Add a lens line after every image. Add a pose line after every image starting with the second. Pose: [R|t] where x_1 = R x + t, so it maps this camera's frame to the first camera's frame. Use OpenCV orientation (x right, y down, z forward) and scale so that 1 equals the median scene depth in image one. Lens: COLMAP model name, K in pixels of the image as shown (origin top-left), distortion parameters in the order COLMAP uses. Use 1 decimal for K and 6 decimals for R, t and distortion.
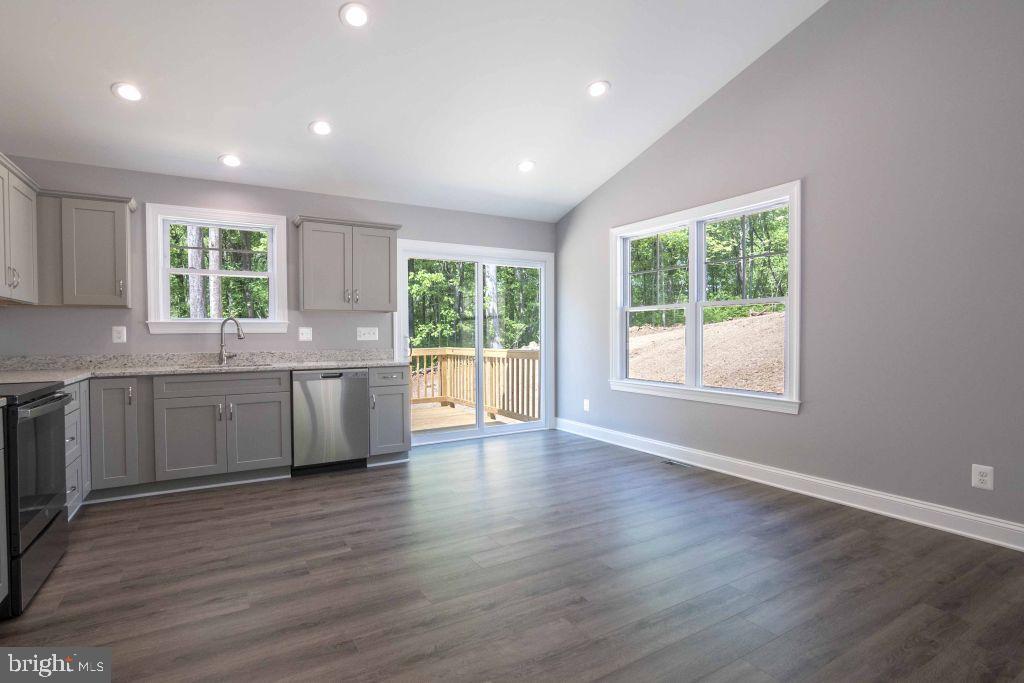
lens RADIAL K [[507.7, 0, 509.1], [0, 507.7, 343.5], [0, 0, 1]] dist [-0.002011, 0.000948]
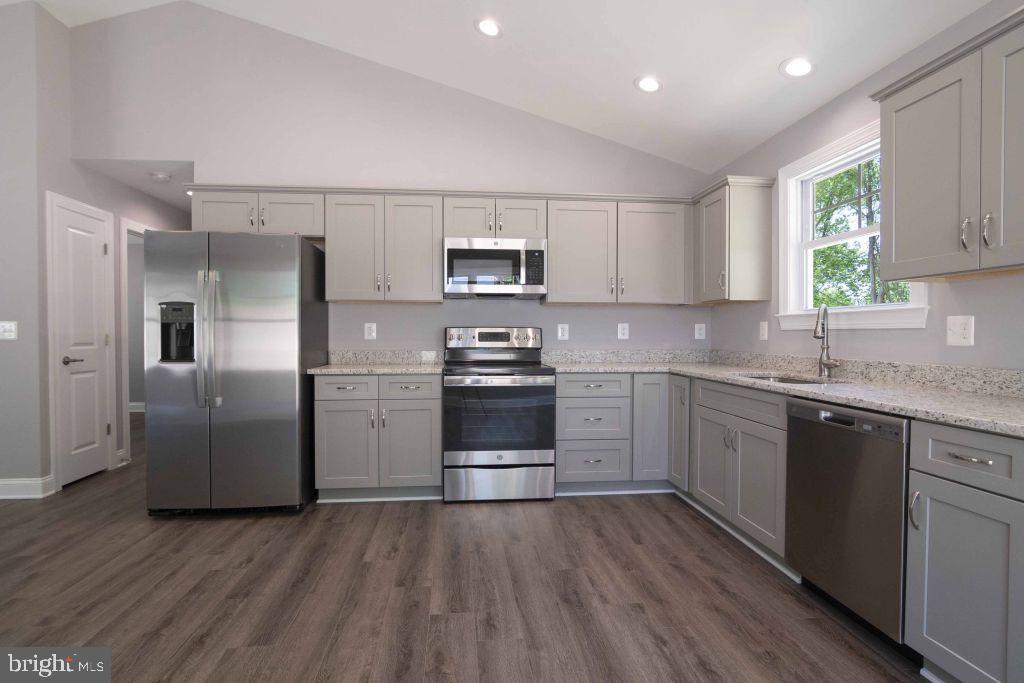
lens RADIAL K [[507.7, 0, 492.3], [0, 507.7, 335.7], [0, 0, 1]] dist [-0.002011, 0.000948]
pose [[-0.436313, 0.014600, -0.899677, 0.256539], [-0.009935, 0.999729, 0.021042, -0.025471], [0.899740, 0.018119, -0.436049, 1.069532]]
